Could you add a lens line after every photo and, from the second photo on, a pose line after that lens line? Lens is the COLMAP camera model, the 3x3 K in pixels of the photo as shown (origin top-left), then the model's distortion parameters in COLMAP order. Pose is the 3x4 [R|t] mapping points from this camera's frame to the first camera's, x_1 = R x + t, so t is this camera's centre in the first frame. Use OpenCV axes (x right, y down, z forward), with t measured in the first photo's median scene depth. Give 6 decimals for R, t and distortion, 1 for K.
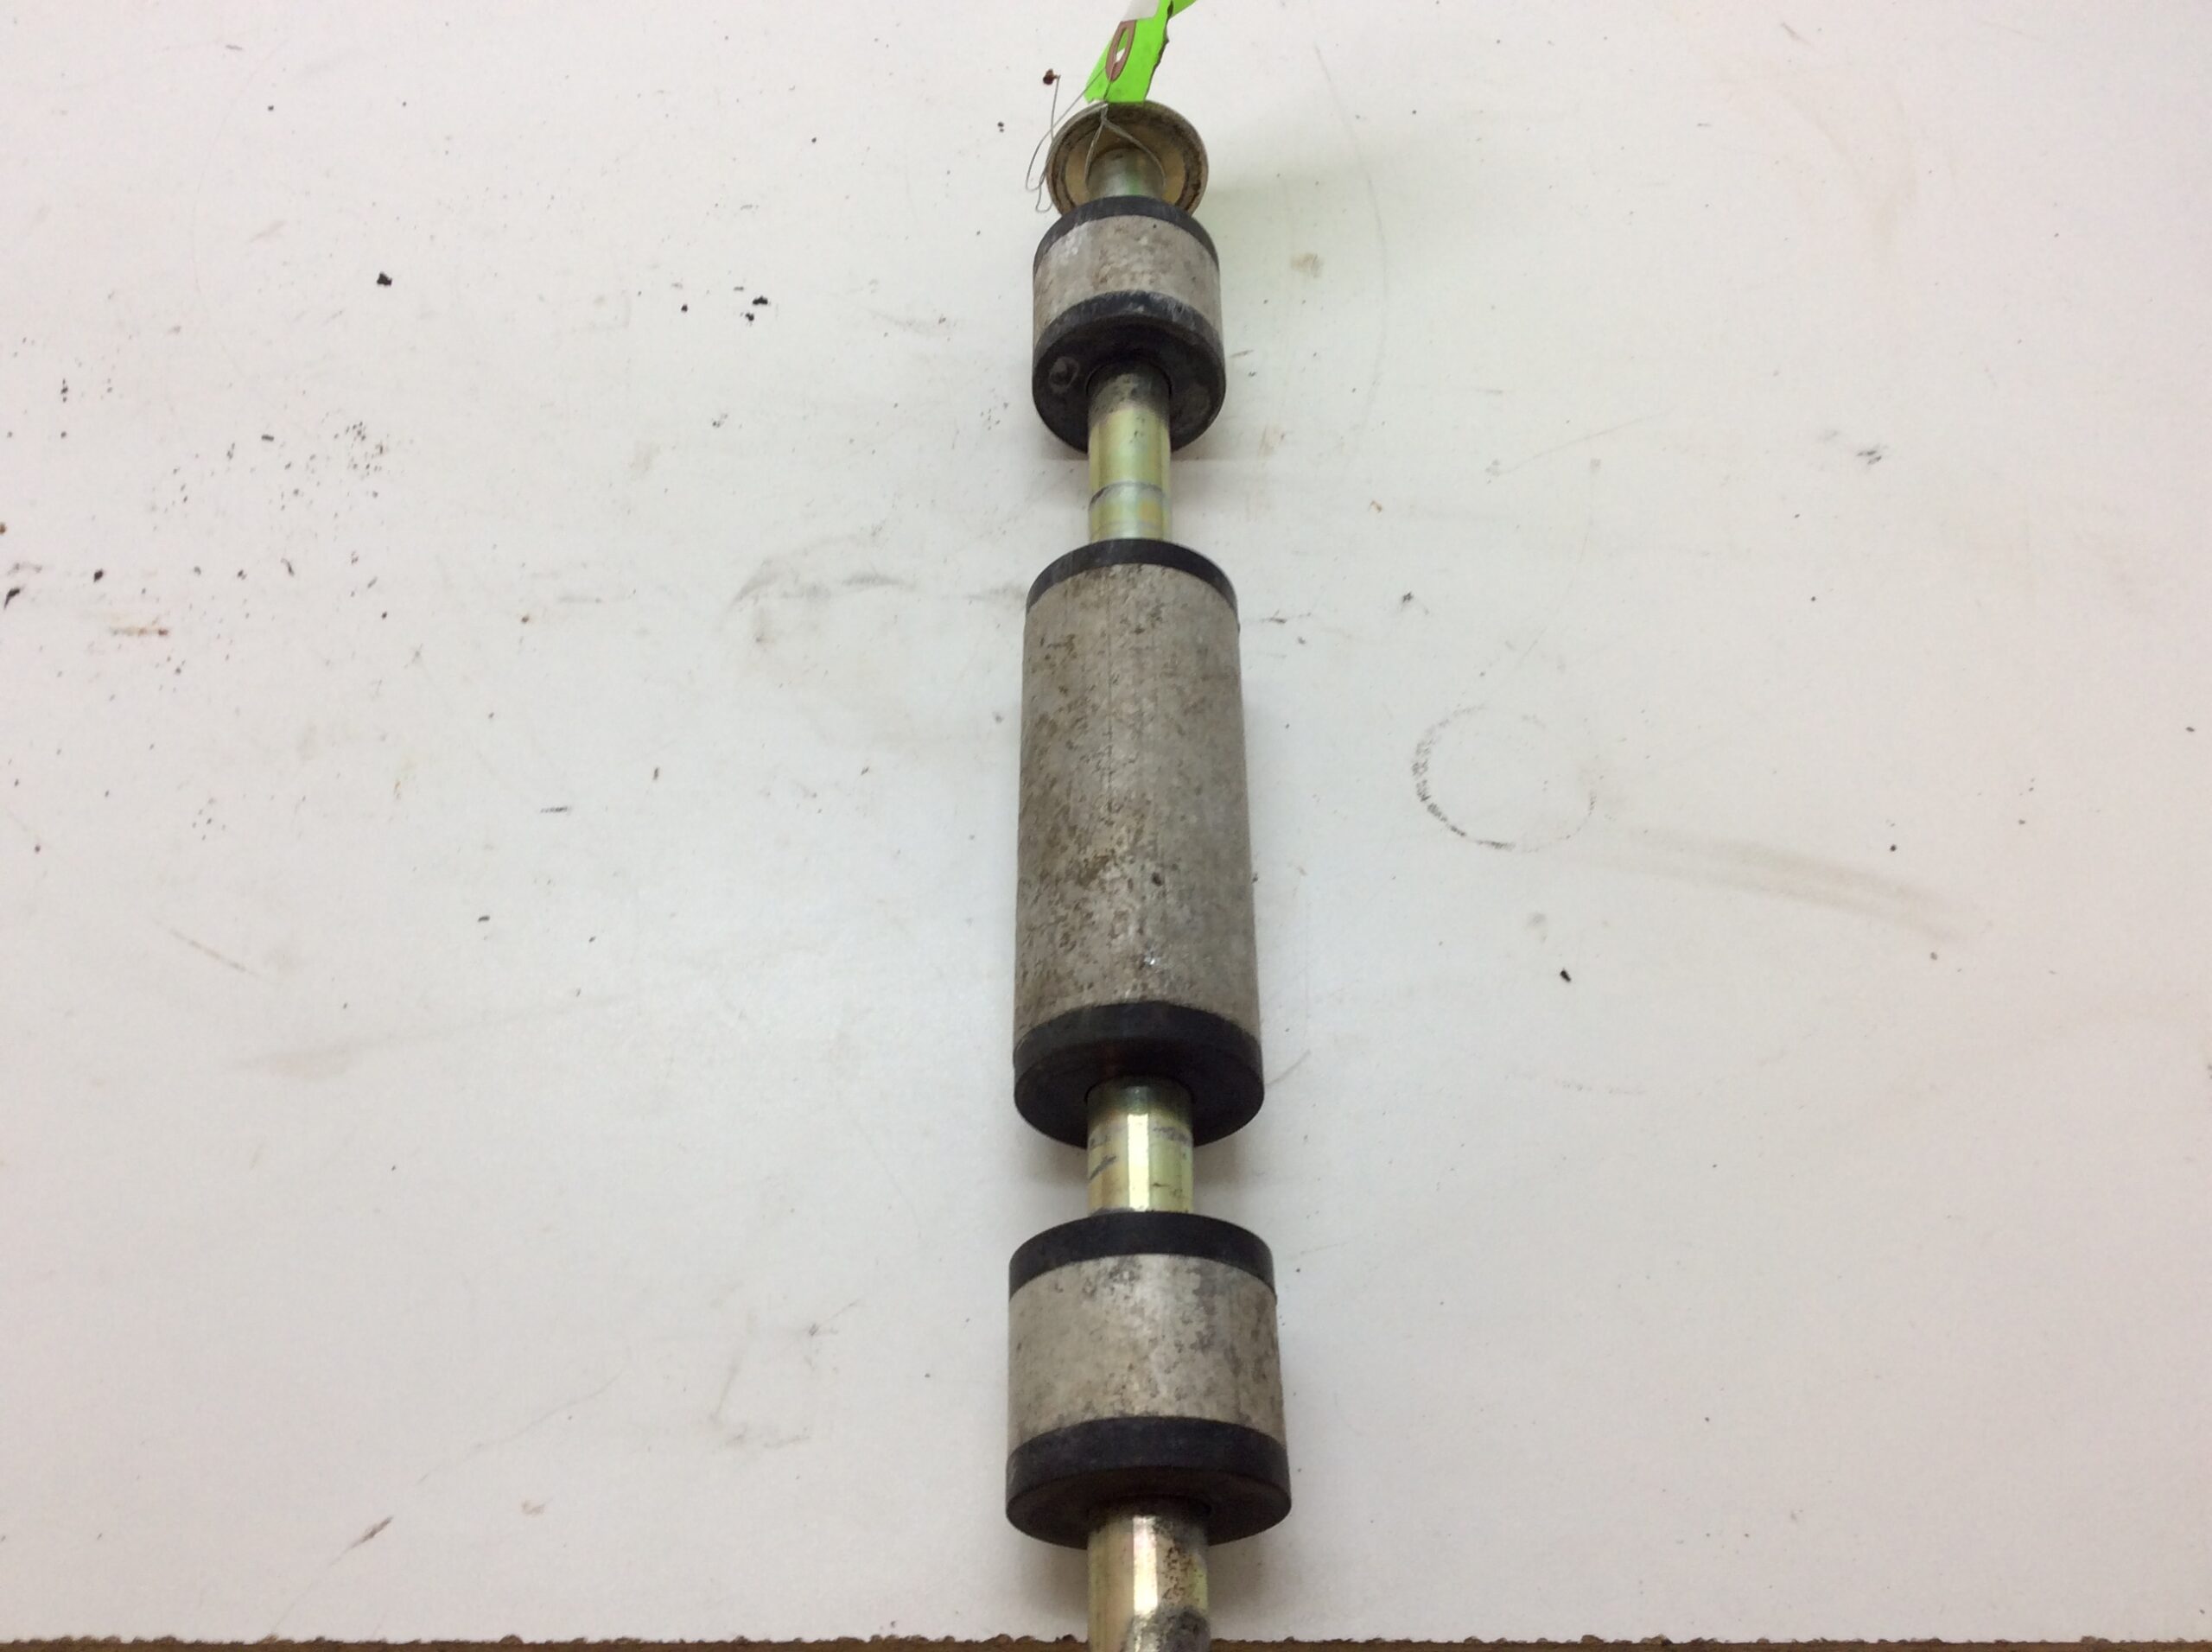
lens RADIAL K [[2051.0, 0, 1119.7], [0, 2051.0, 823.9], [0, 0, 1]] dist [0.144510, -0.284685]
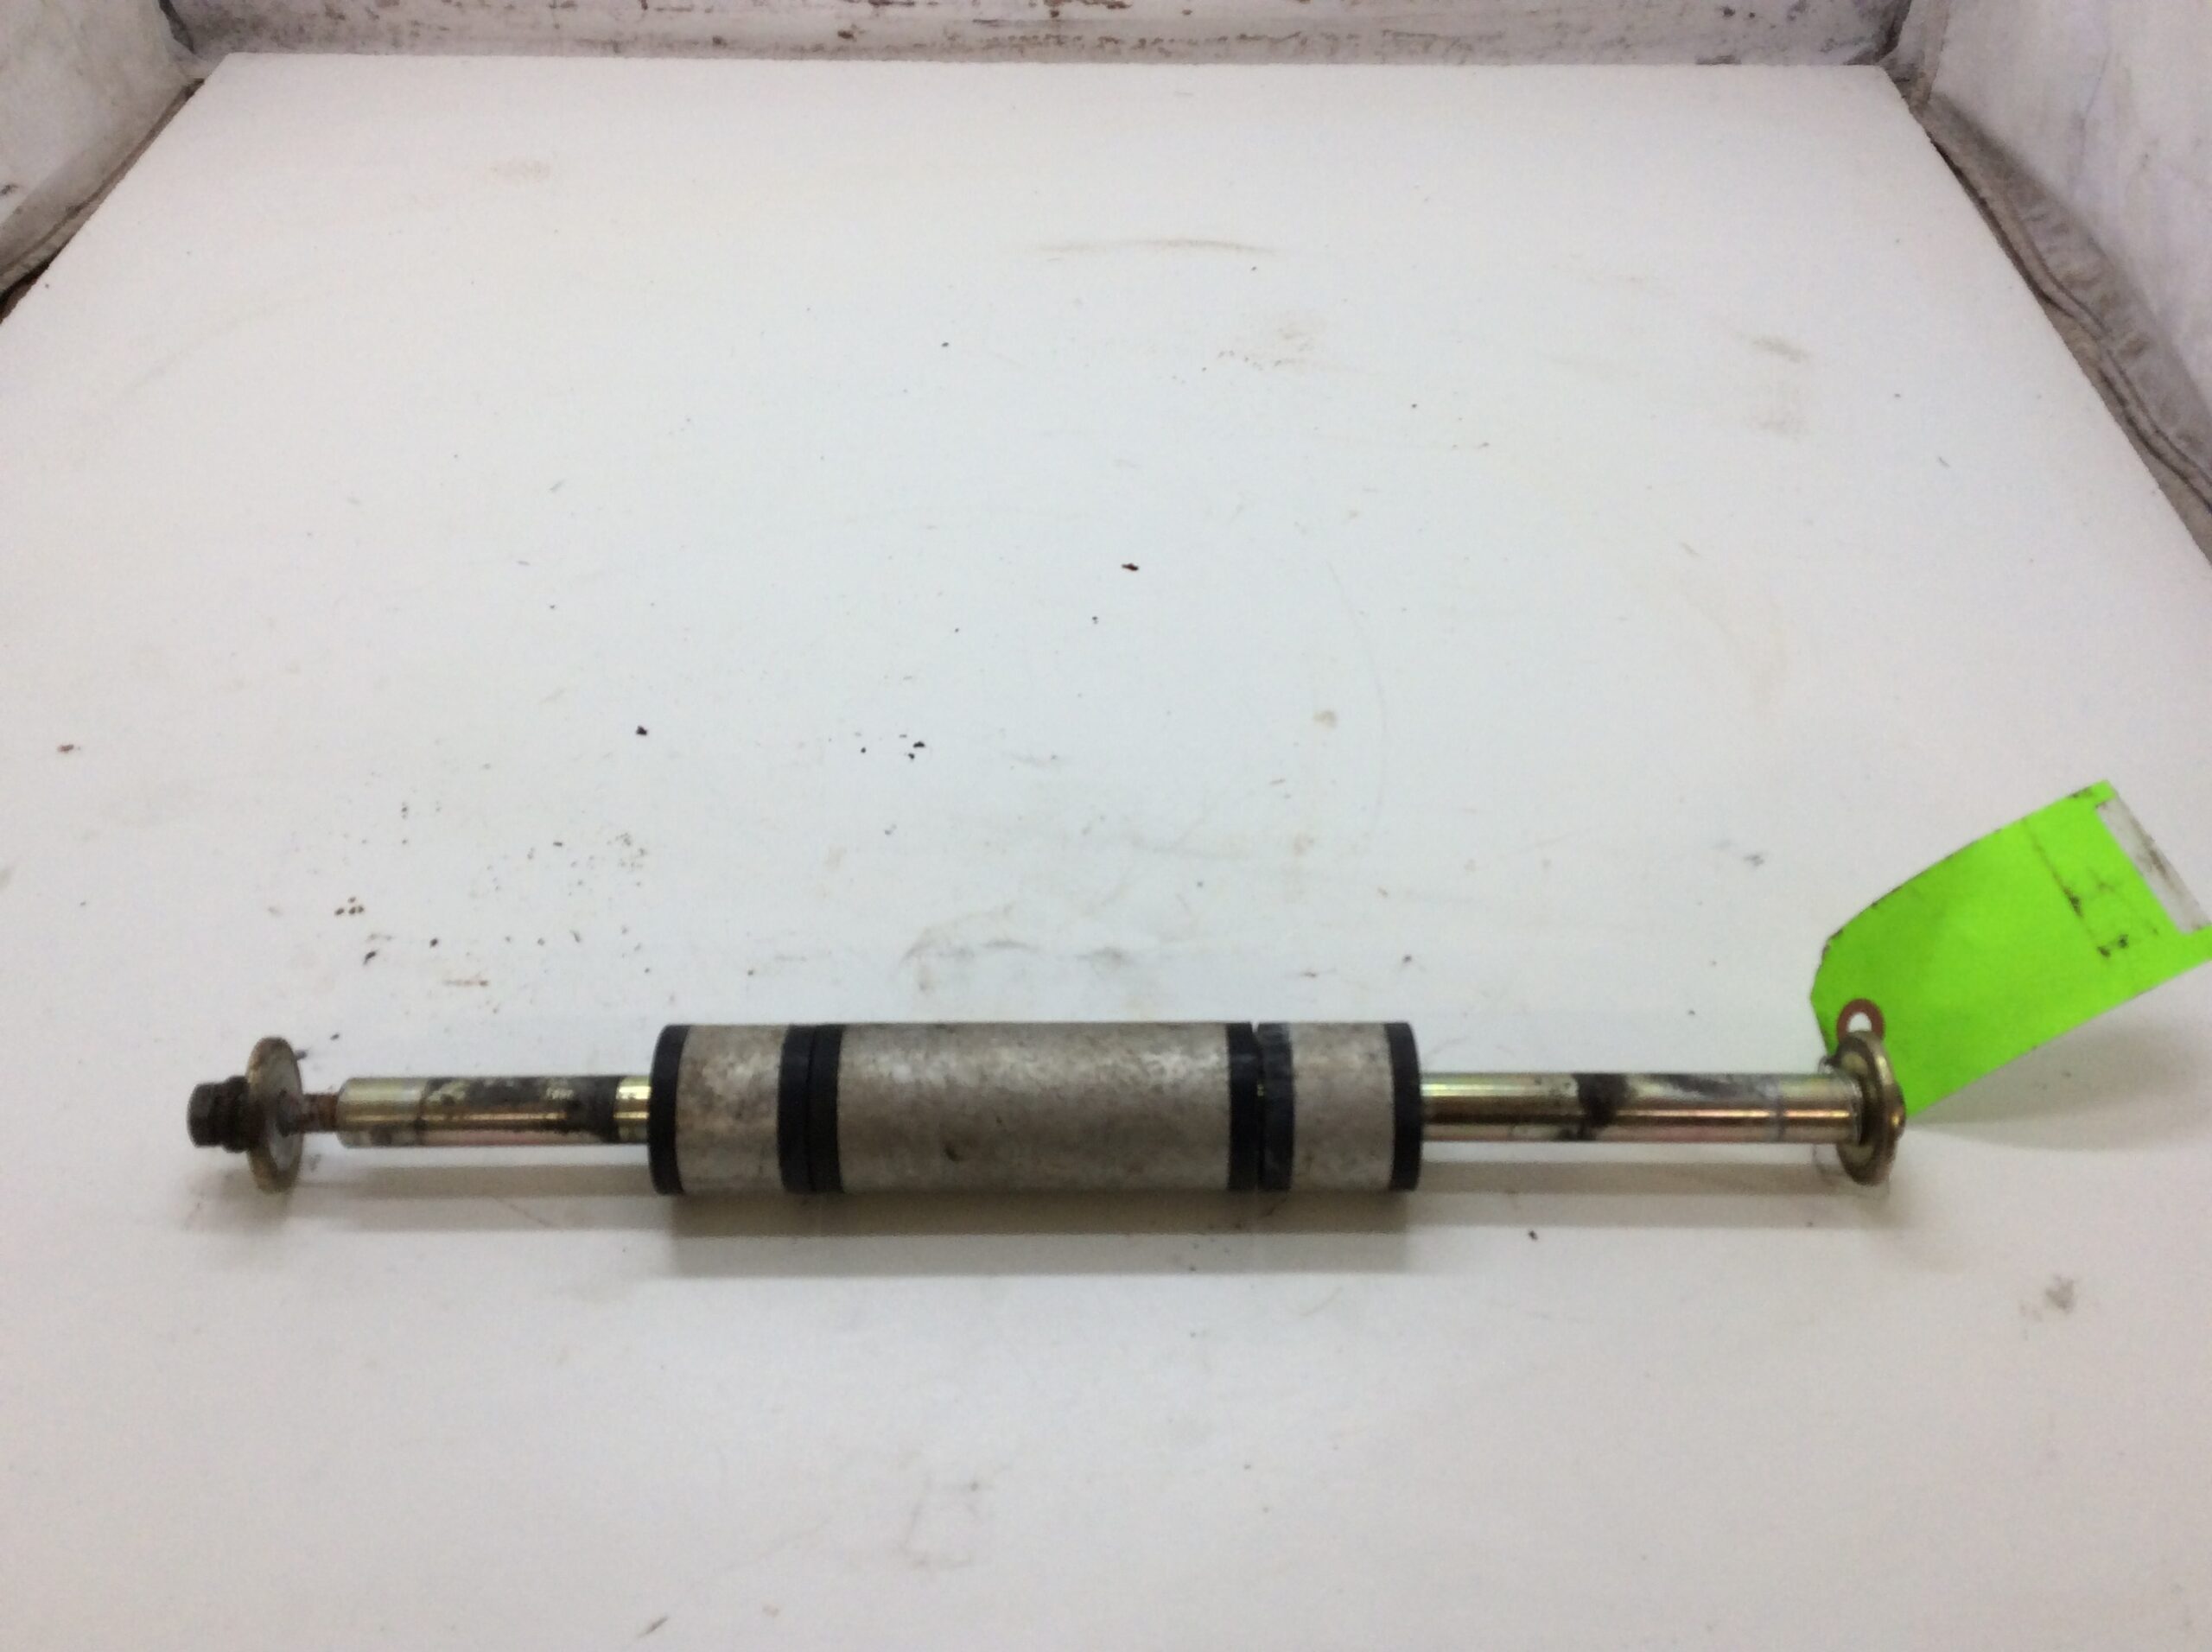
lens RADIAL K [[1988.8, 0, 1103.5], [0, 1988.8, 843.1], [0, 0, 1]] dist [0.138633, -0.241206]
pose [[0.999764, 0.002329, -0.021591, -0.028660], [-0.006551, 0.980263, -0.197590, 0.072007], [0.020704, 0.197684, 0.980047, -0.278363]]
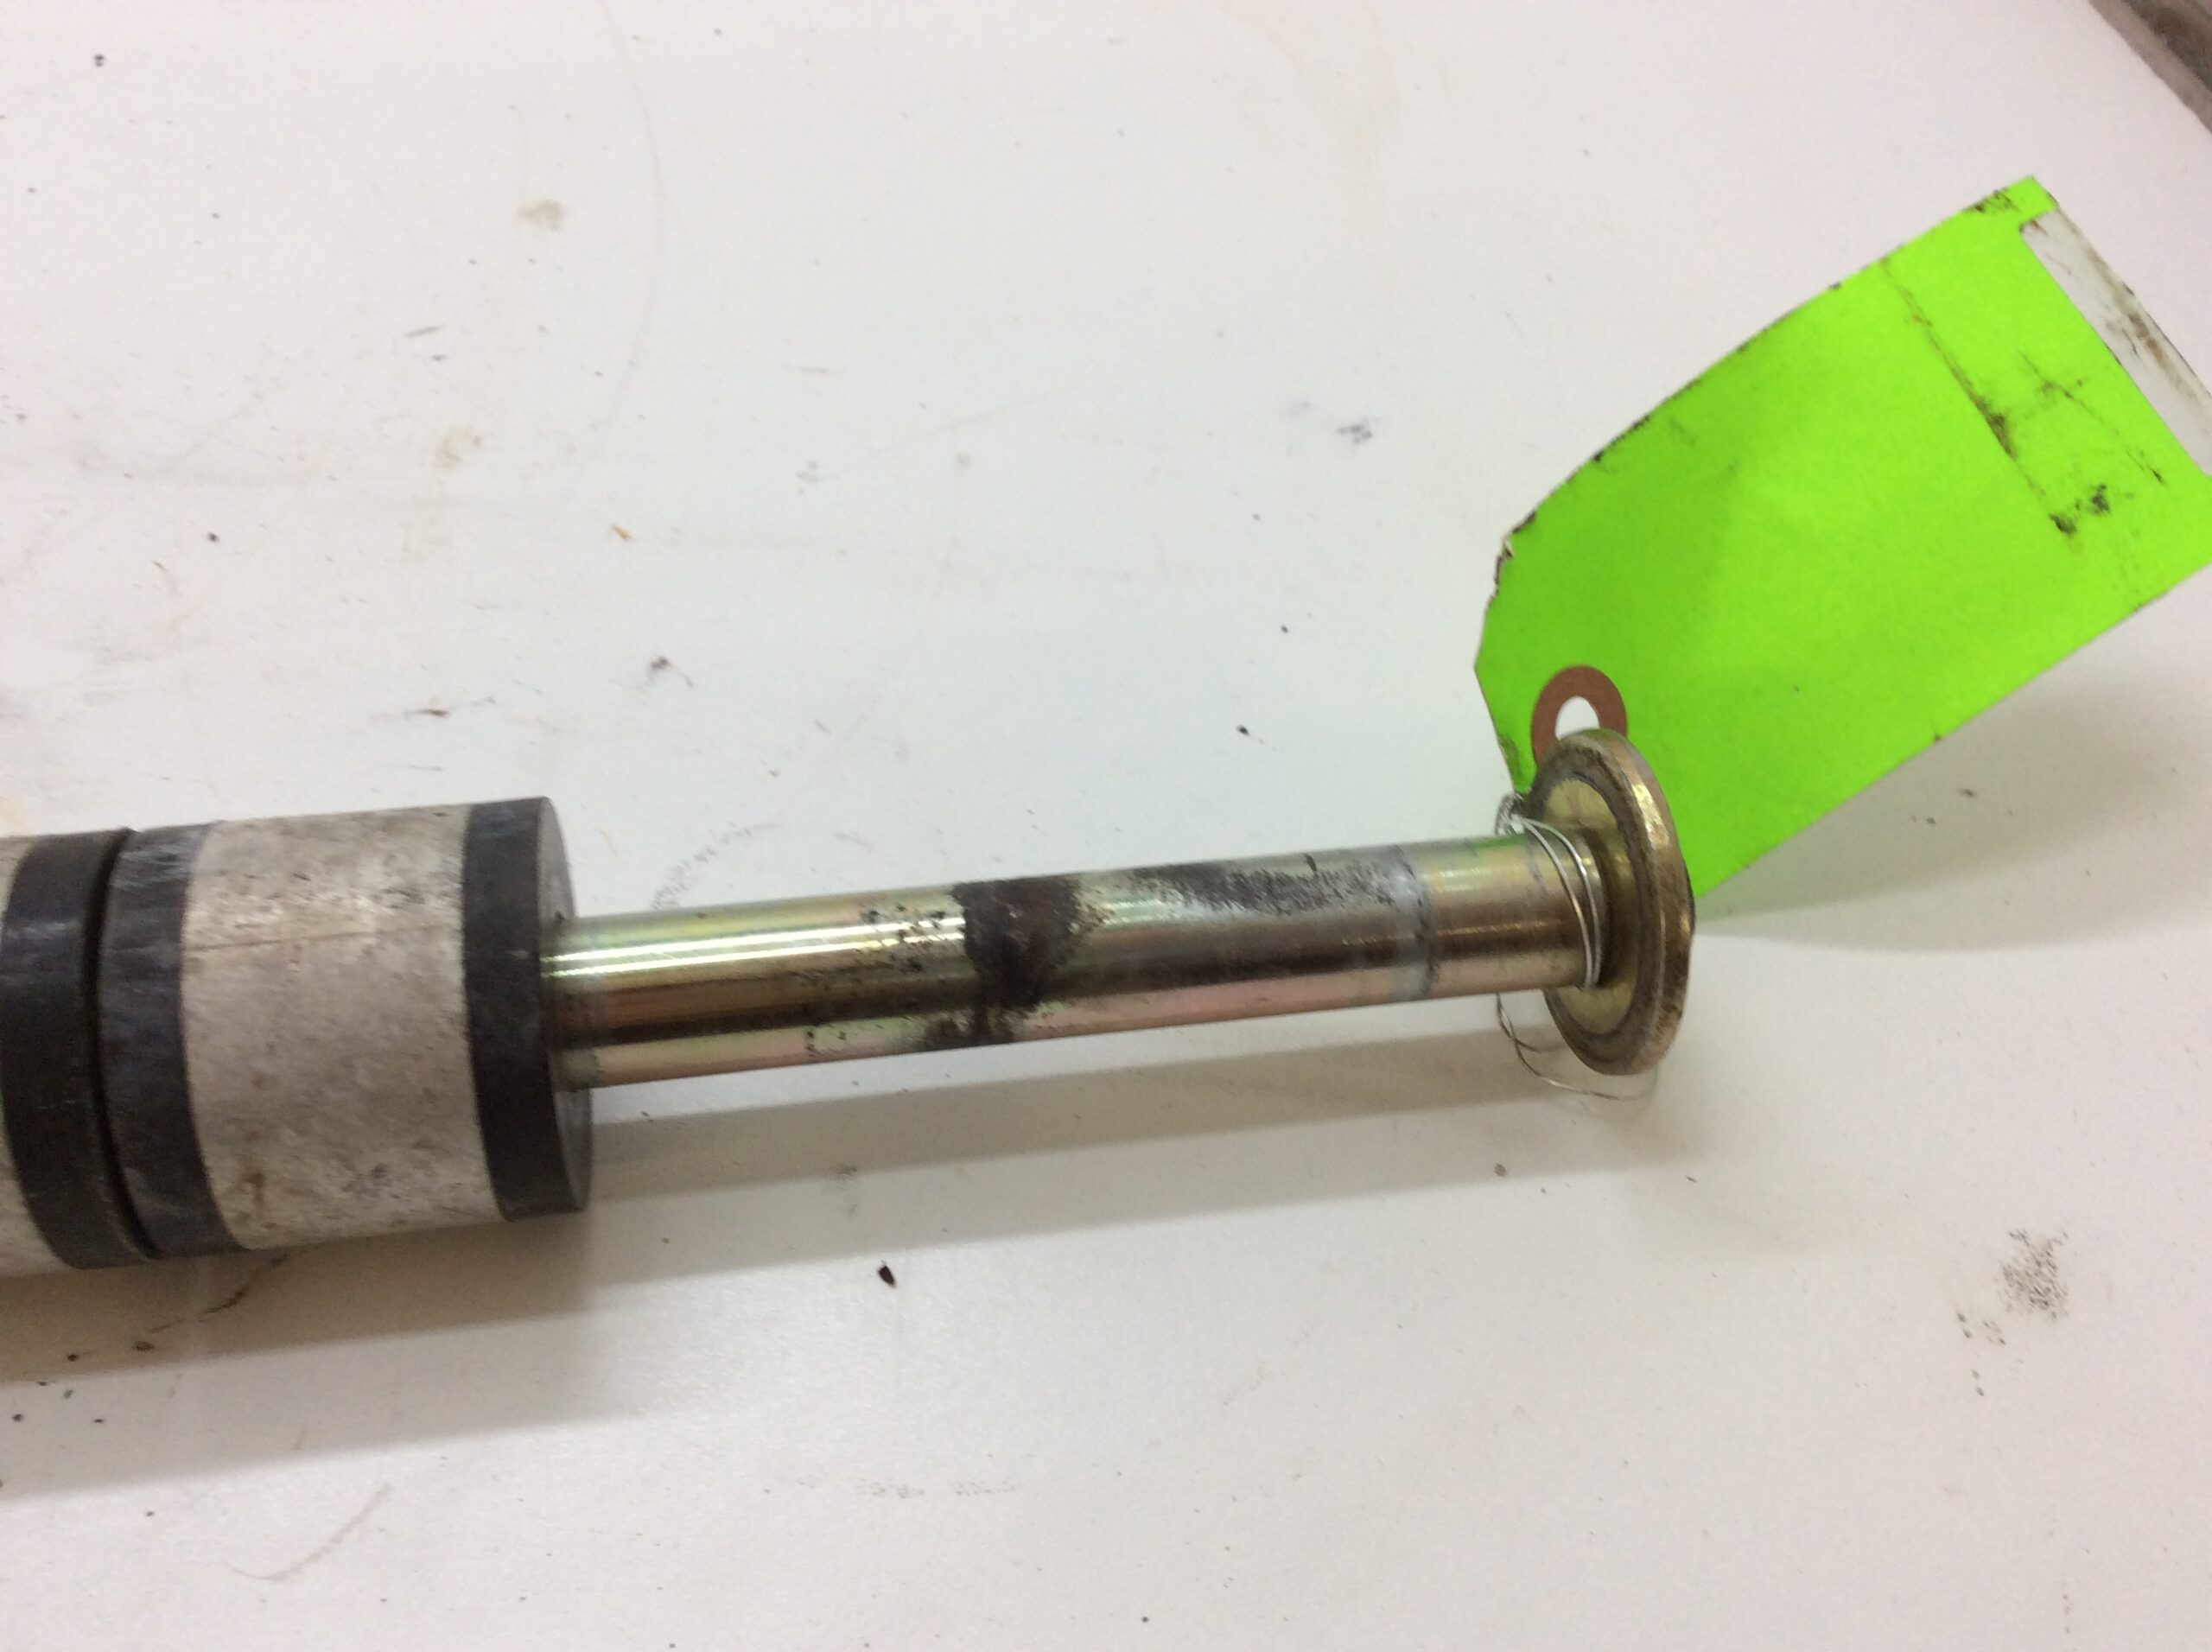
lens RADIAL K [[2051.0, 0, 1119.7], [0, 2051.0, 823.9], [0, 0, 1]] dist [0.144510, -0.284685]
pose [[0.984347, -0.077762, 0.158158, 0.172086], [0.093821, 0.990878, -0.096741, 0.010770], [-0.149193, 0.110065, 0.982663, 0.369704]]
